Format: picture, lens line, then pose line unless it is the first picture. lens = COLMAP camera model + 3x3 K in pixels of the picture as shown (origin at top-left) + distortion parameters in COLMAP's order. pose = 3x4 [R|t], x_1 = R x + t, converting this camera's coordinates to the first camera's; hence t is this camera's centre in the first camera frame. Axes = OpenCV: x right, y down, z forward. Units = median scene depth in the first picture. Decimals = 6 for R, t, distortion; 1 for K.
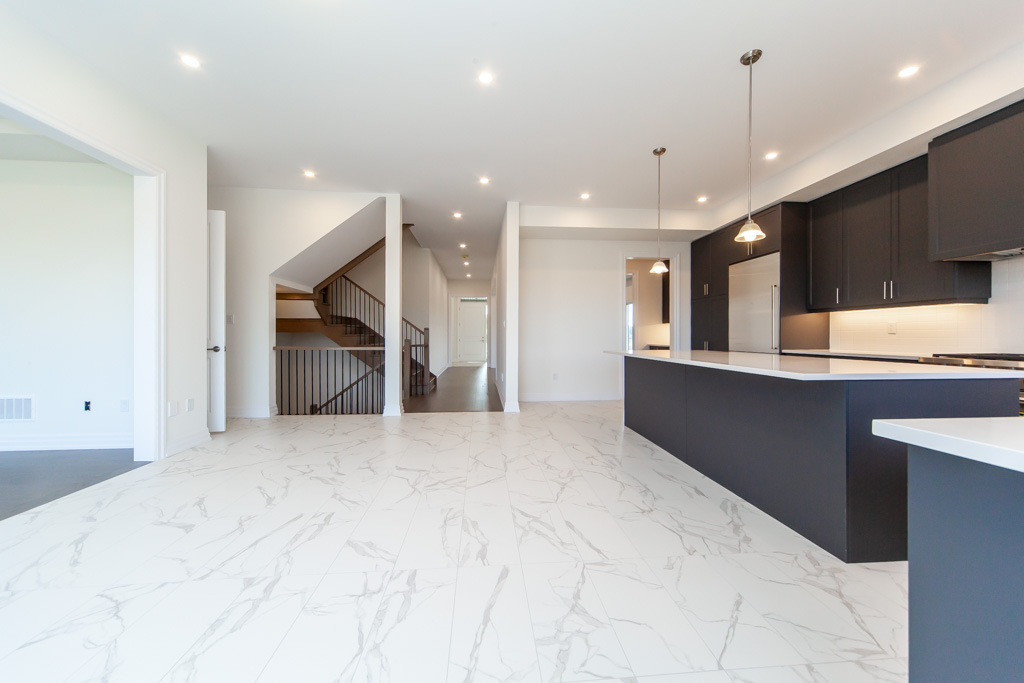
lens RADIAL K [[364.2, 0, 512.6], [0, 364.2, 336.1], [0, 0, 1]] dist [0.000874, -0.000164]
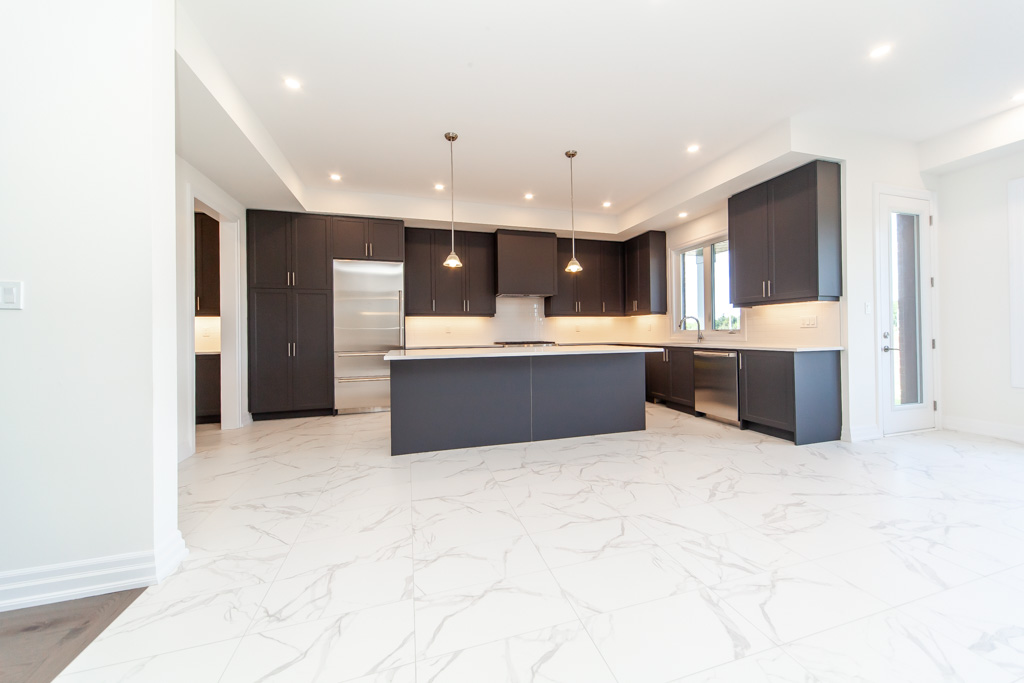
lens RADIAL K [[356.6, 0, 510.6], [0, 356.6, 331.0], [0, 0, 1]] dist [0.000809, -0.000190]
pose [[-0.195216, 0.011682, 0.980691, -0.774888], [0.014006, 0.999860, -0.009122, 0.004040], [-0.980660, 0.011955, -0.195353, 1.553178]]
